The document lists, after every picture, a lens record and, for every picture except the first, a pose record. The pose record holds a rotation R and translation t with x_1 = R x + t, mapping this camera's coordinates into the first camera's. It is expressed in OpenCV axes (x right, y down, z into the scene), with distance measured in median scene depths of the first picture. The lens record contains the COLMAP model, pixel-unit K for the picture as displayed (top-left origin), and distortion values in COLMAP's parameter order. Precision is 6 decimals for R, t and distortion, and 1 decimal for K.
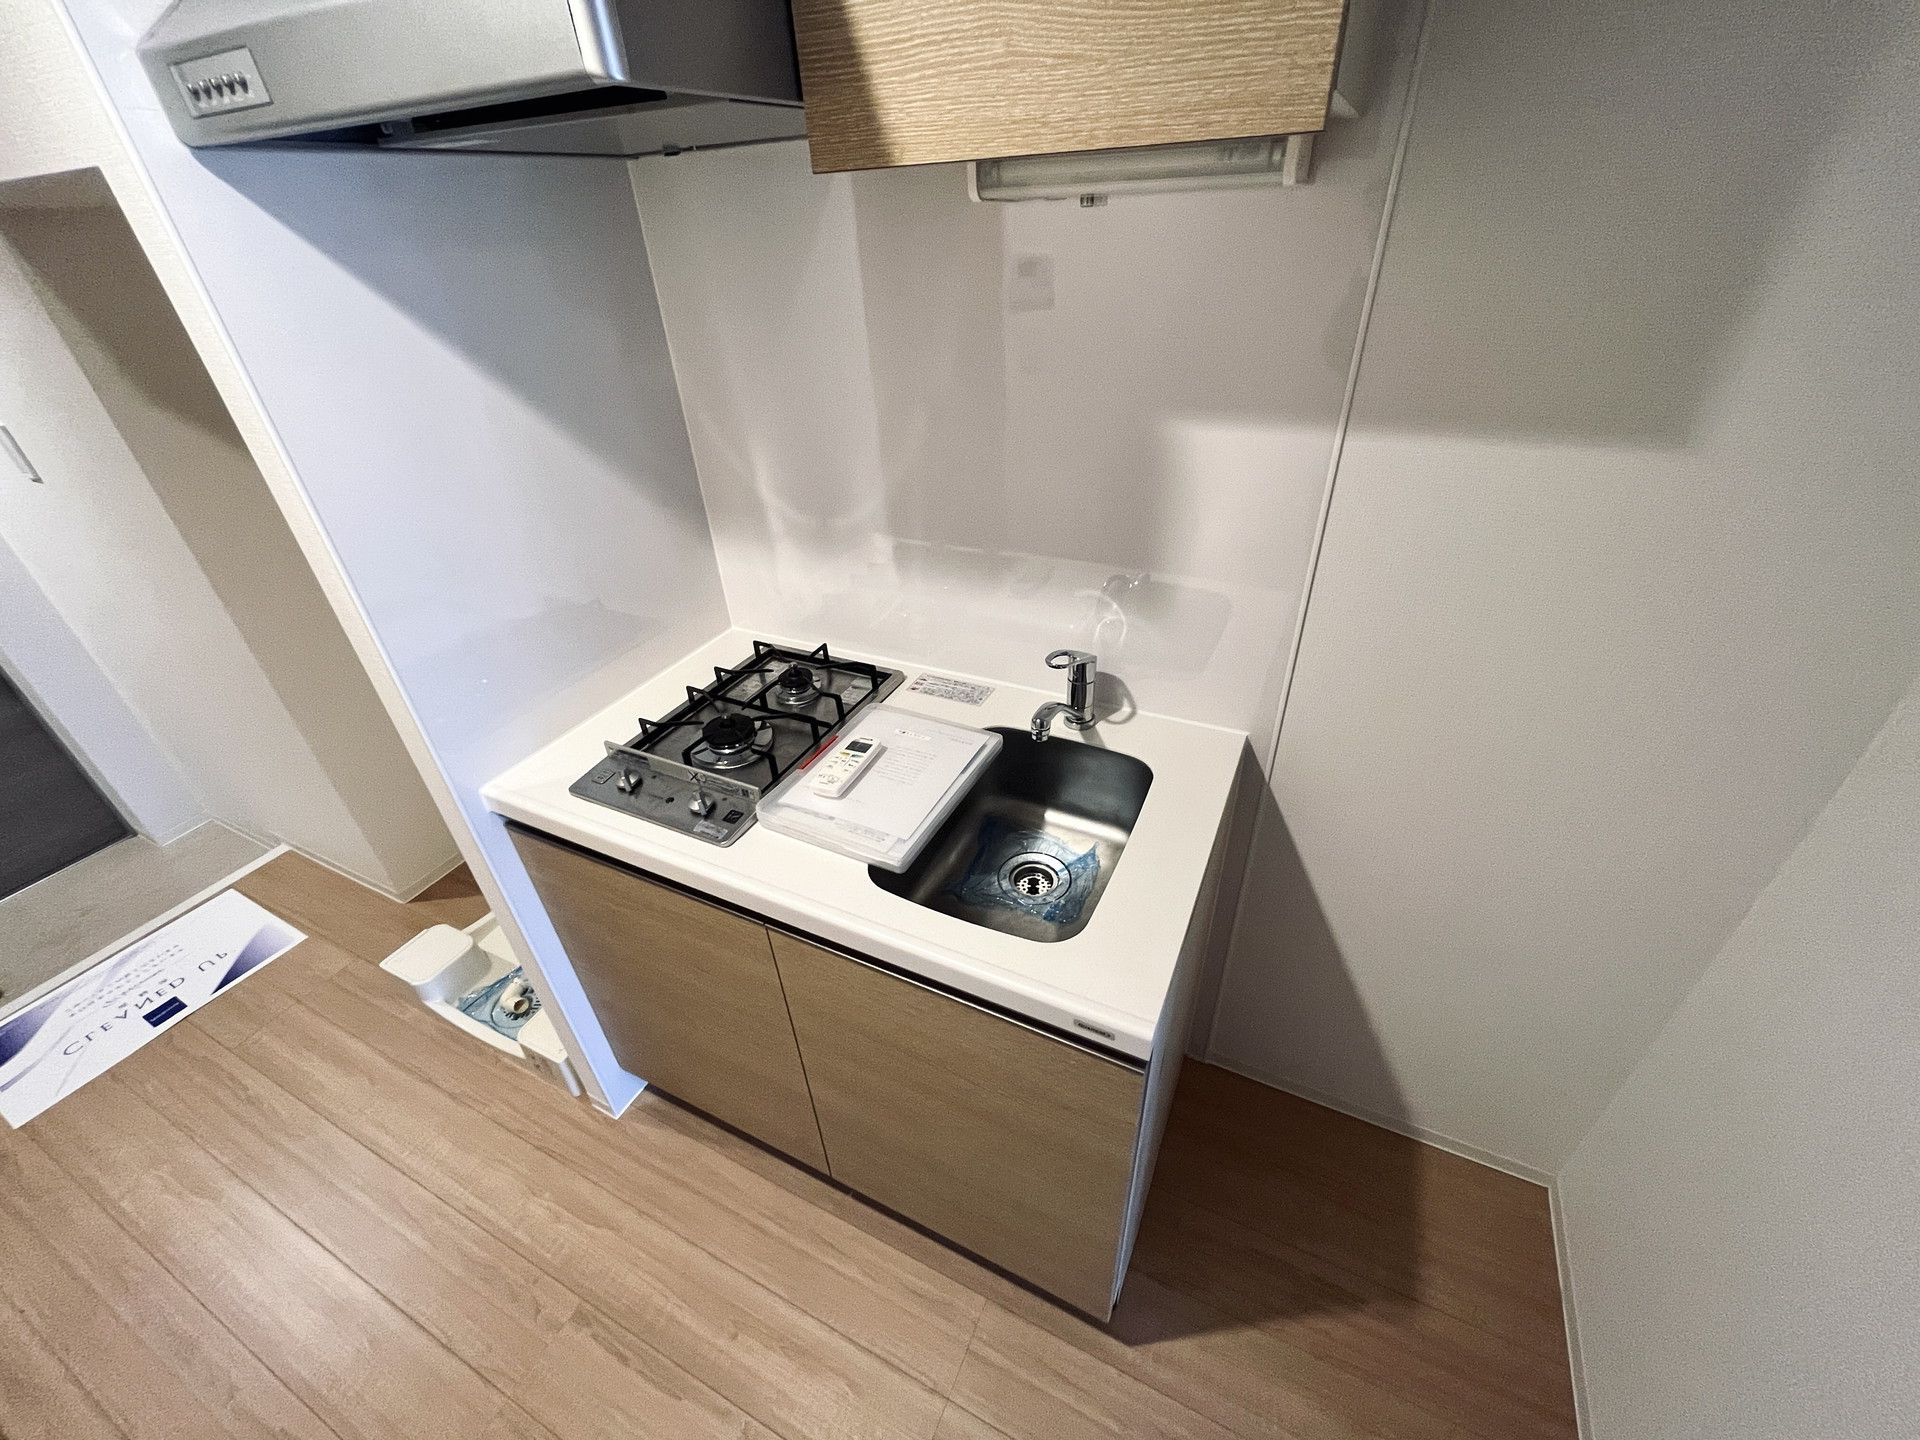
lens RADIAL K [[777.1, 0, 957.2], [0, 777.1, 727.8], [0, 0, 1]] dist [-0.001566, -0.000402]
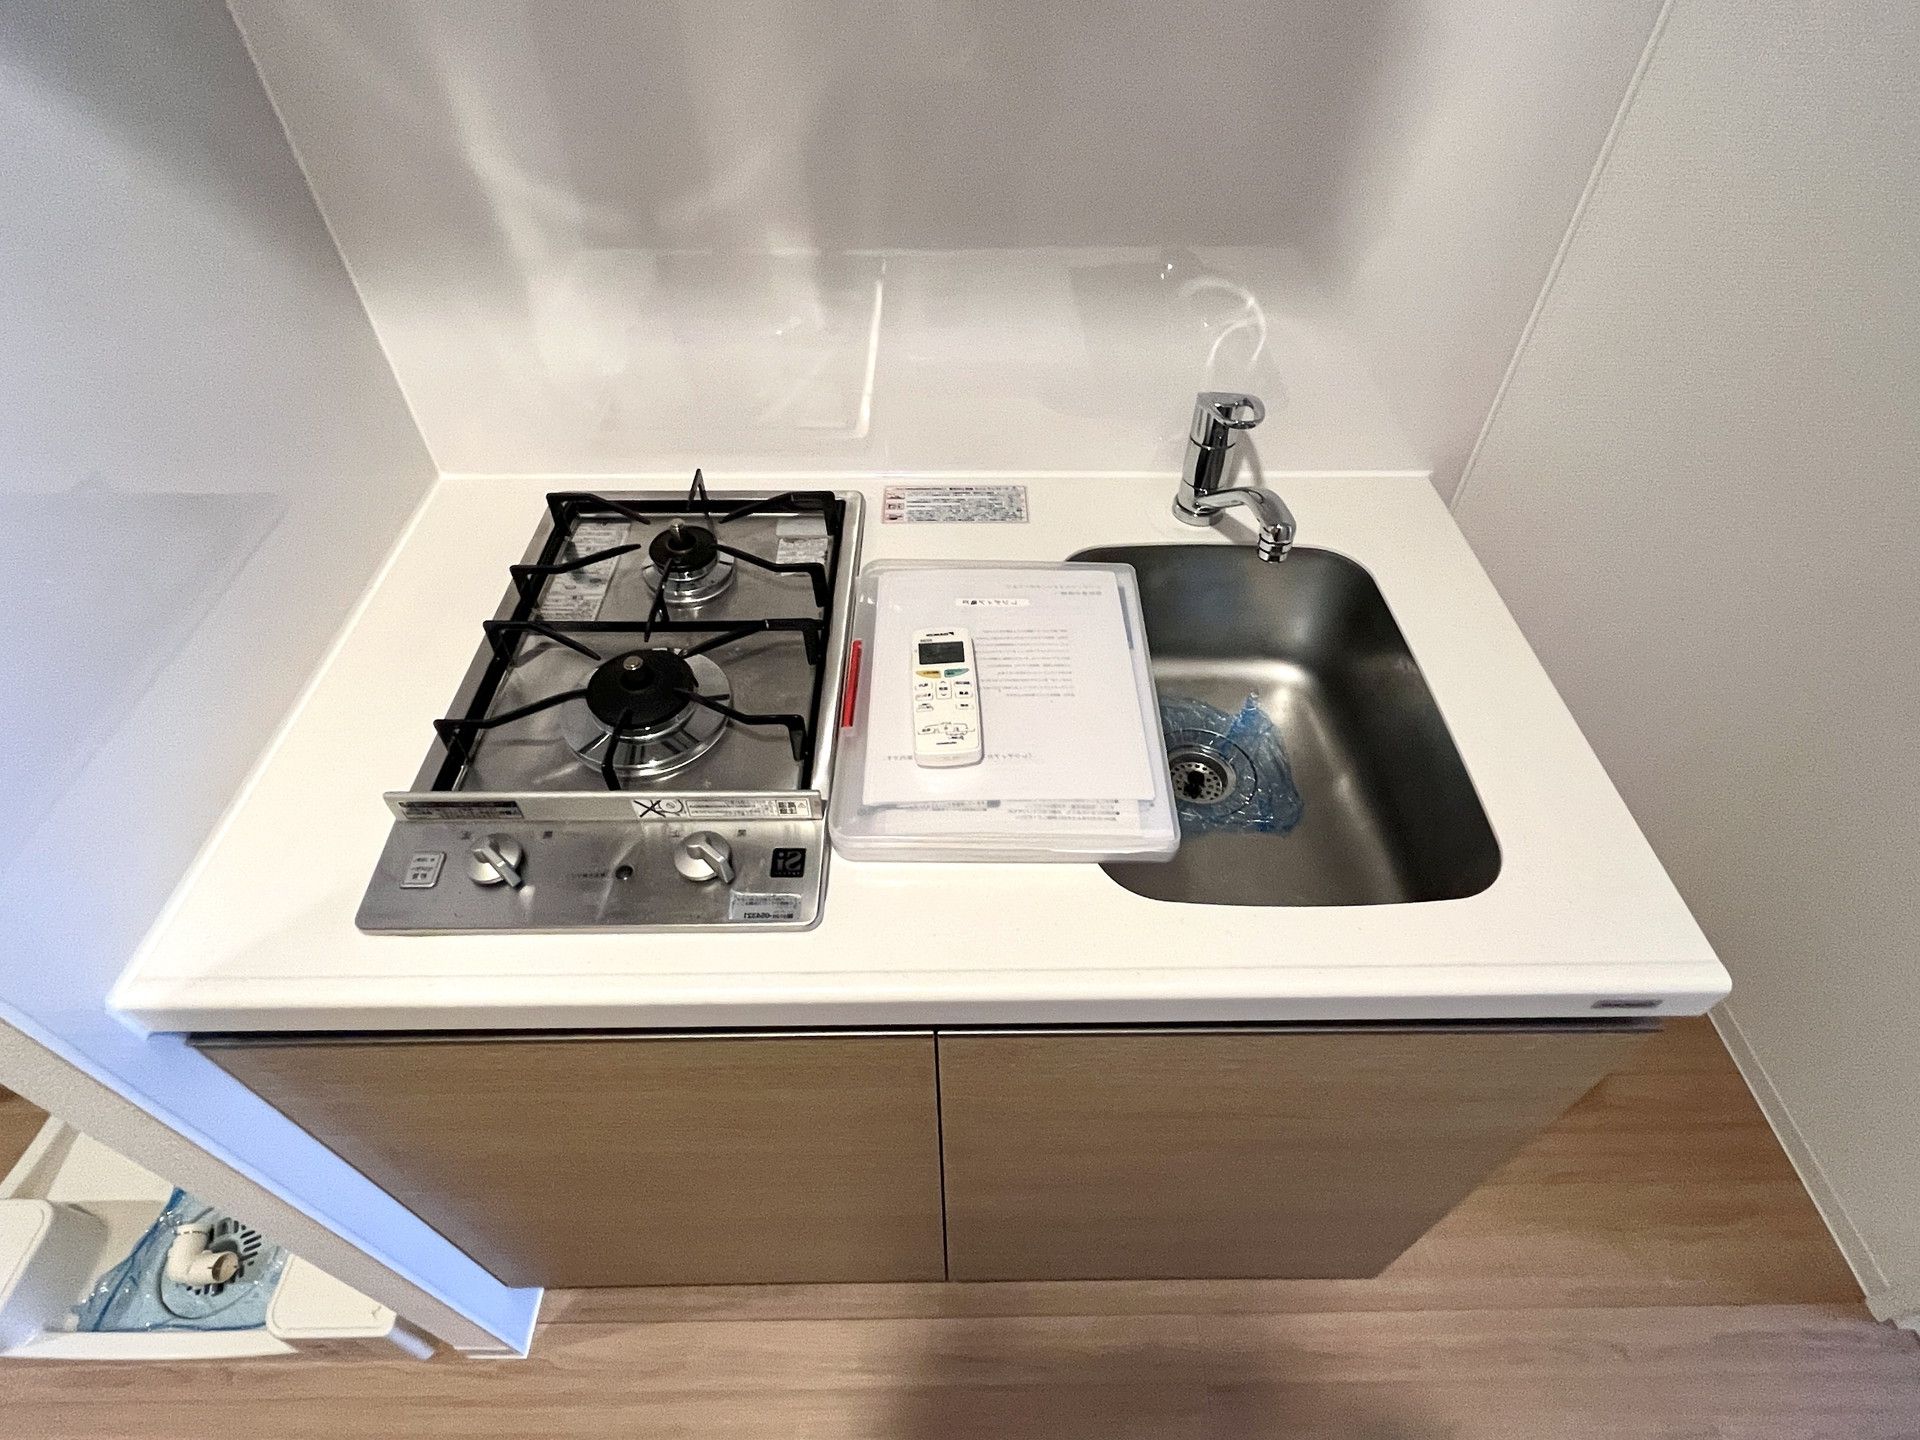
lens RADIAL K [[968.3, 0, 960.1], [0, 968.3, 715.3], [0, 0, 1]] dist [-0.003006, 0.002258]
pose [[0.891063, -0.297651, 0.342653, -0.297150], [0.216400, 0.942217, 0.255729, -0.084973], [-0.398972, -0.153721, 0.903986, 0.329888]]
